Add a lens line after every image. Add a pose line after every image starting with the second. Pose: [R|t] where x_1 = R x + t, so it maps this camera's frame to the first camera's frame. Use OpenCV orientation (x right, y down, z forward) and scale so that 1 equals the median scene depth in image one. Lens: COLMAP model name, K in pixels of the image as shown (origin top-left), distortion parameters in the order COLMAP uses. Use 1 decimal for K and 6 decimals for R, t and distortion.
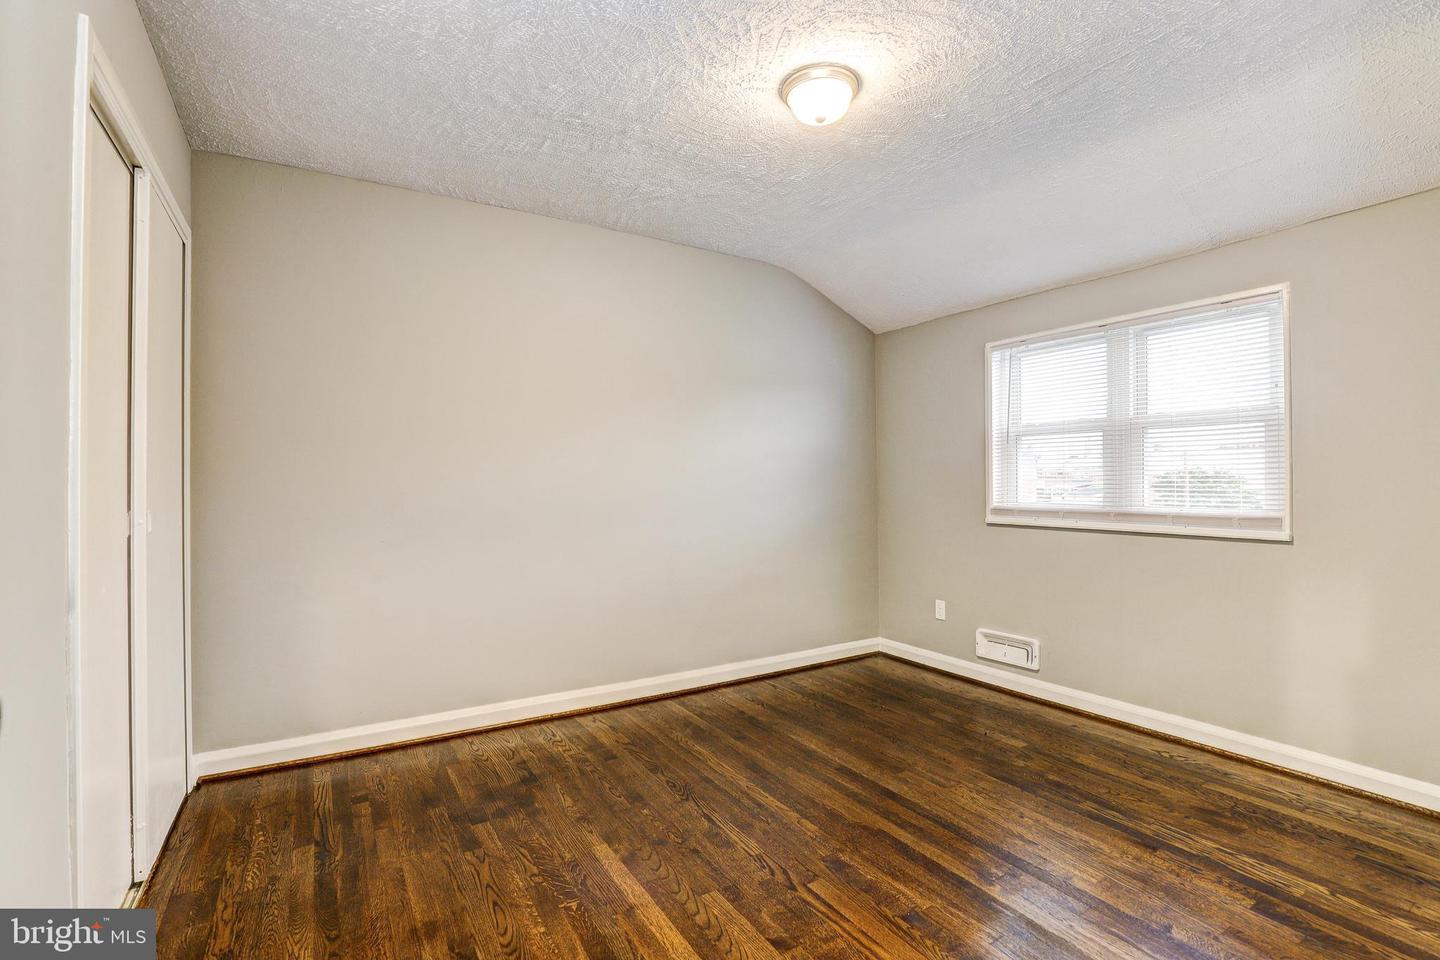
lens RADIAL K [[651.0, 0, 717.7], [0, 651.0, 486.1], [0, 0, 1]] dist [-0.037073, 0.006789]
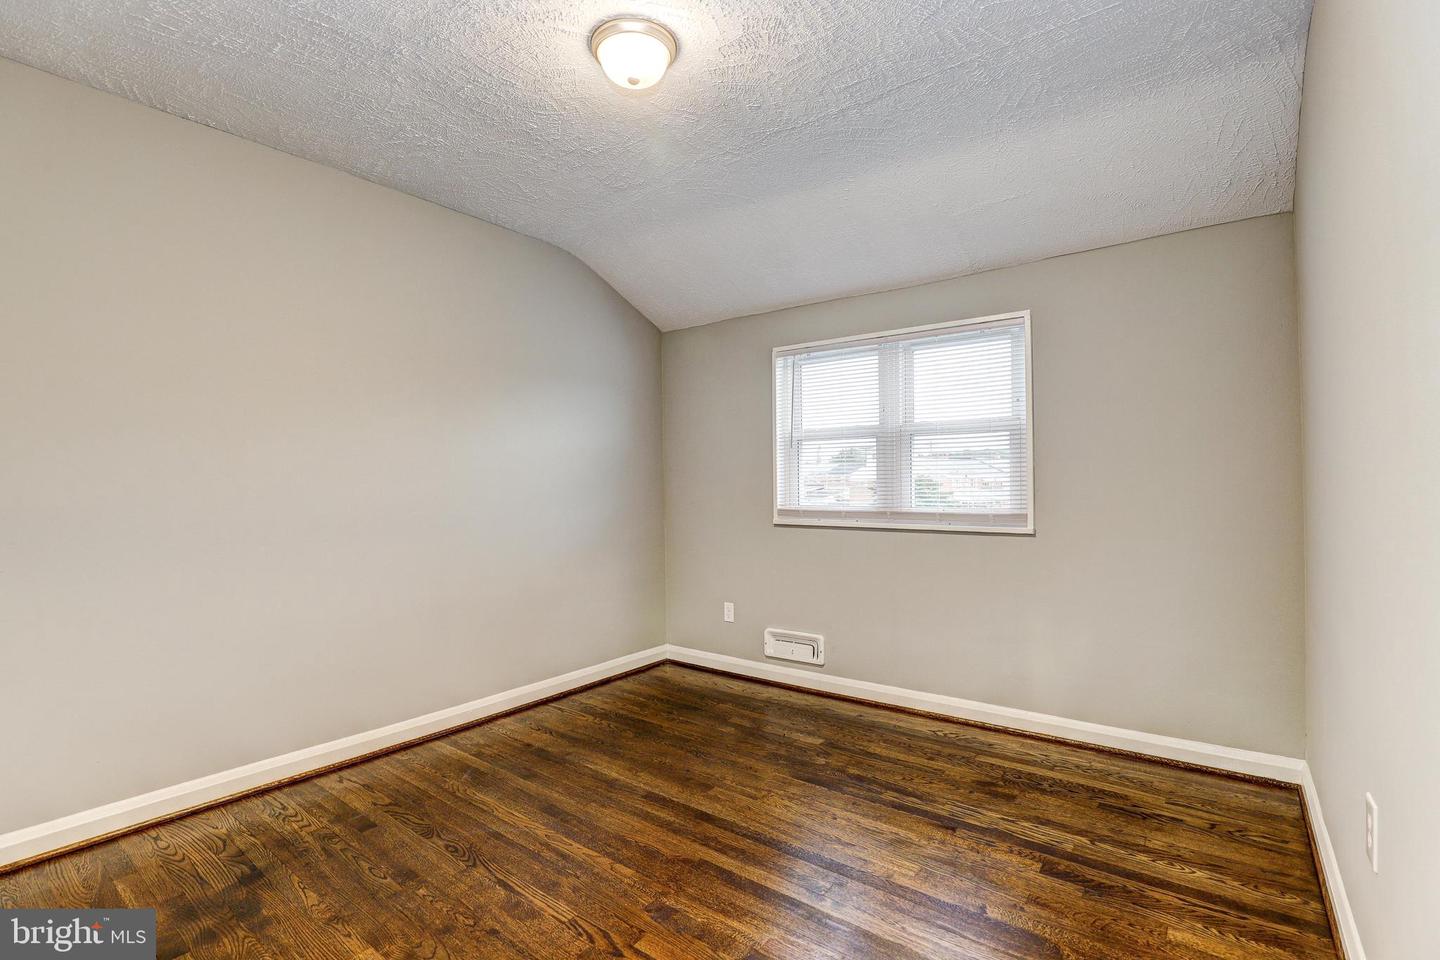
lens RADIAL K [[651.0, 0, 720.8], [0, 651.0, 485.6], [0, 0, 1]] dist [-0.037073, 0.006789]
pose [[0.932443, -0.002094, 0.361312, -0.045484], [0.004969, 0.999963, -0.007027, 0.003131], [-0.361284, 0.008347, 0.932418, 0.104719]]
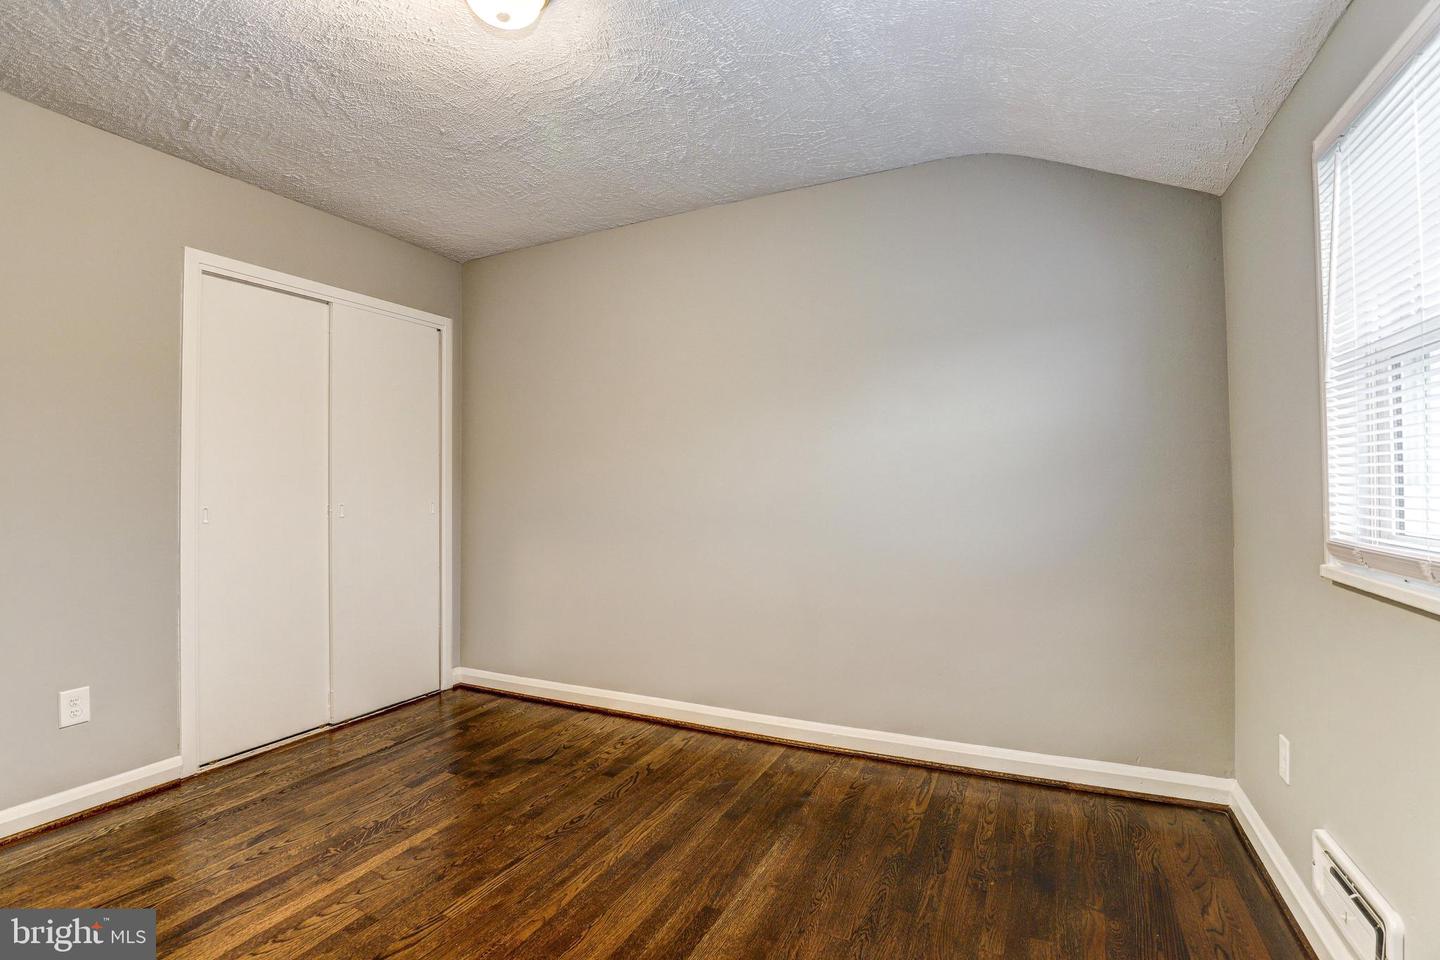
lens RADIAL K [[651.0, 0, 710.1], [0, 651.0, 480.5], [0, 0, 1]] dist [-0.037073, 0.006789]
pose [[0.550795, -0.005111, -0.834625, 0.773527], [0.001248, 0.999985, -0.005299, -0.006475], [0.834640, 0.001877, 0.550793, 0.653157]]
